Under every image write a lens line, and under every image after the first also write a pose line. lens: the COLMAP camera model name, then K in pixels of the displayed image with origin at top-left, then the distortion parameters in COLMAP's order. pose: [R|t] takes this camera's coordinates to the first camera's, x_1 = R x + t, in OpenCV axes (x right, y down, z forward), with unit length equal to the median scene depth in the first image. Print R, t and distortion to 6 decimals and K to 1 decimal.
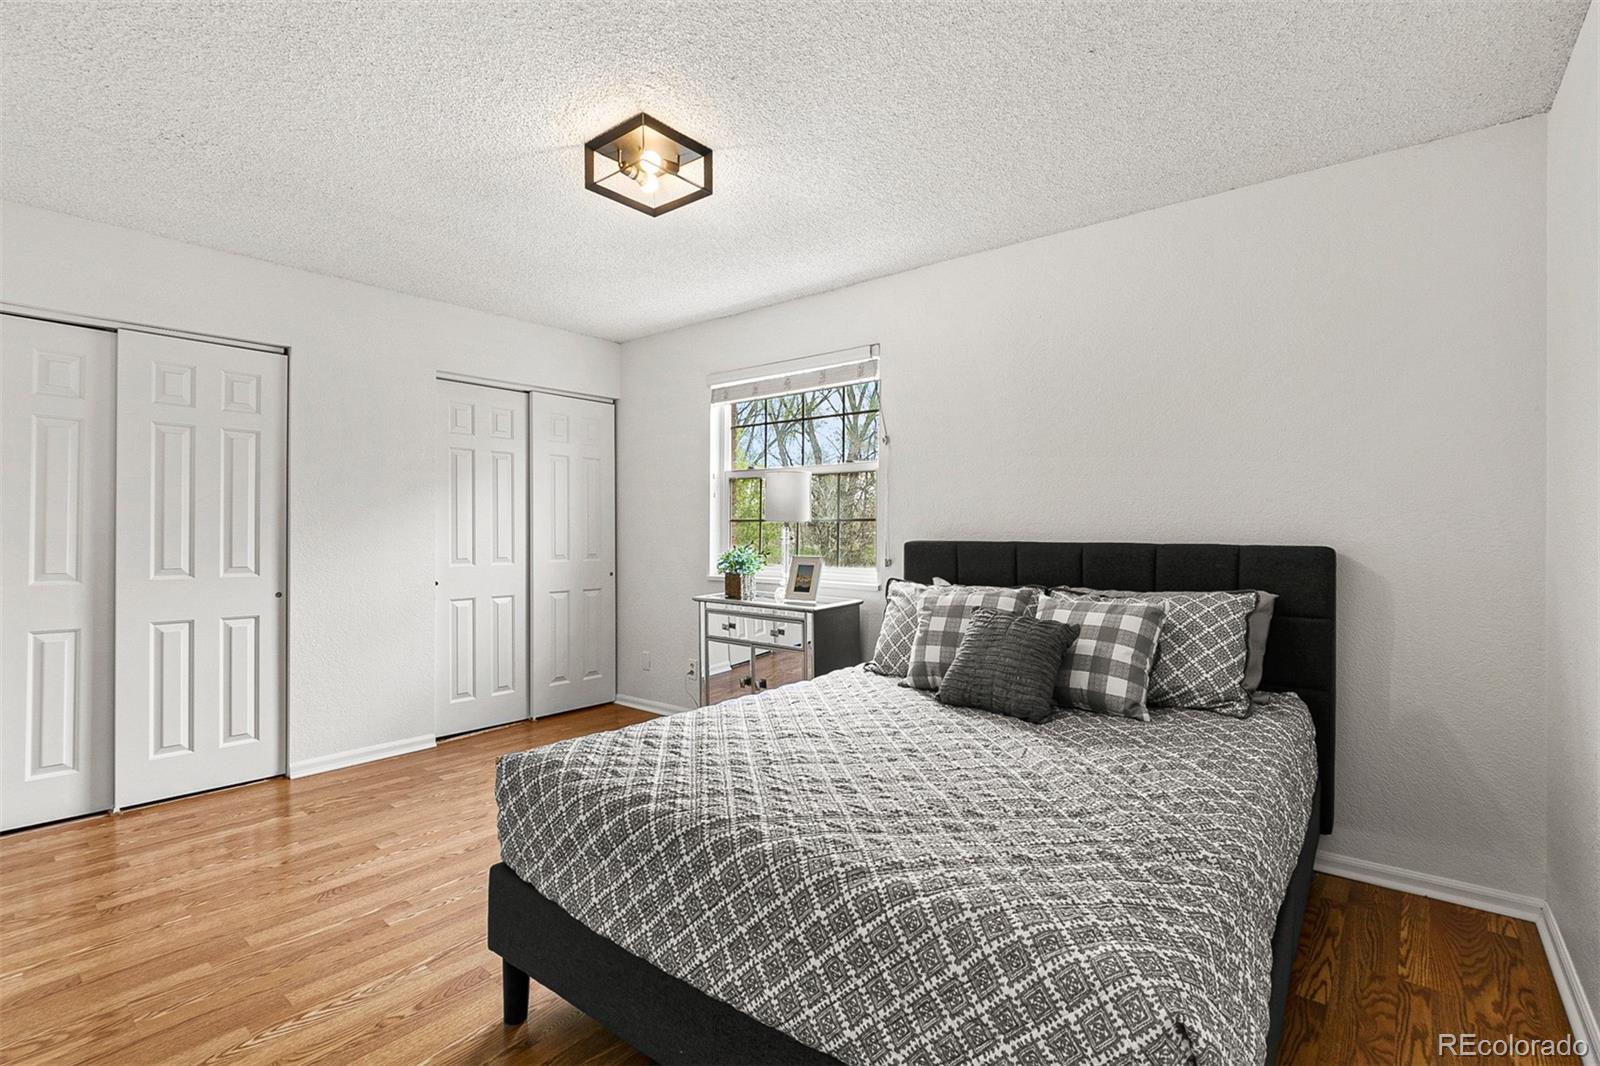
lens RADIAL K [[744.5, 0, 799.4], [0, 744.5, 537.1], [0, 0, 1]] dist [-0.001124, -0.000242]
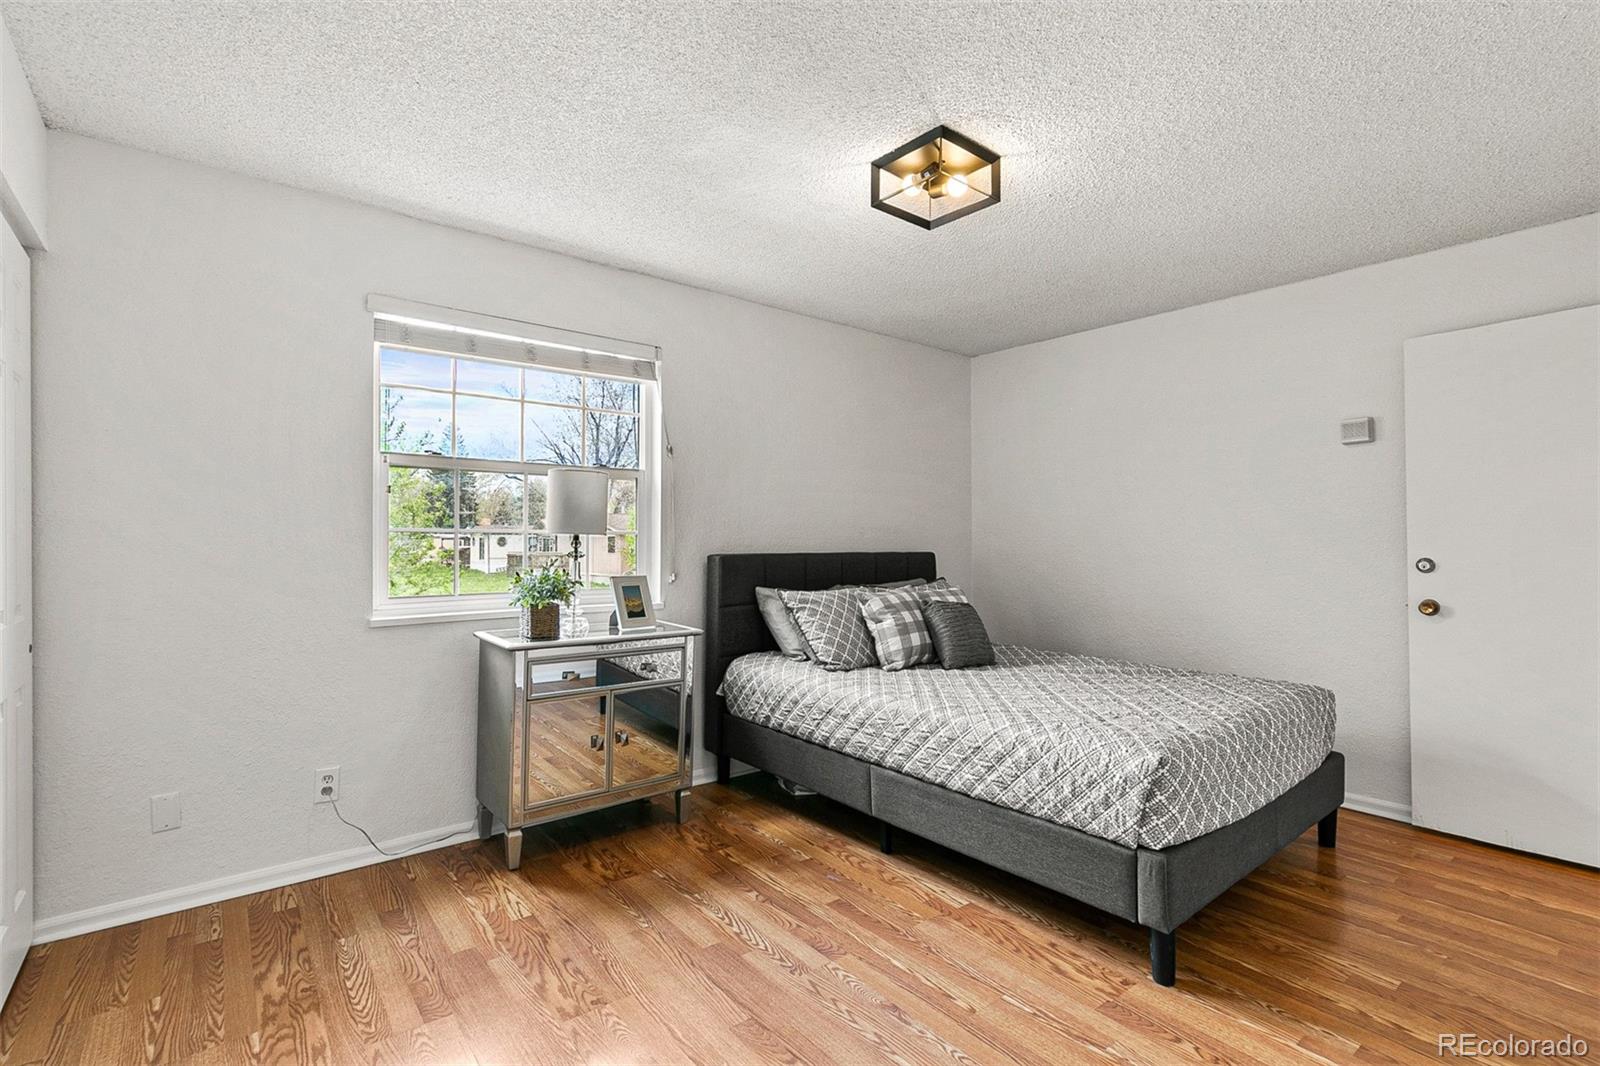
lens RADIAL K [[727.2, 0, 803.8], [0, 727.2, 536.7], [0, 0, 1]] dist [-0.002572, -0.000217]
pose [[0.202473, -0.000947, 0.979287, -0.821678], [0.007865, 0.999969, -0.000659, -0.017645], [-0.979256, 0.007835, 0.202474, 0.682218]]
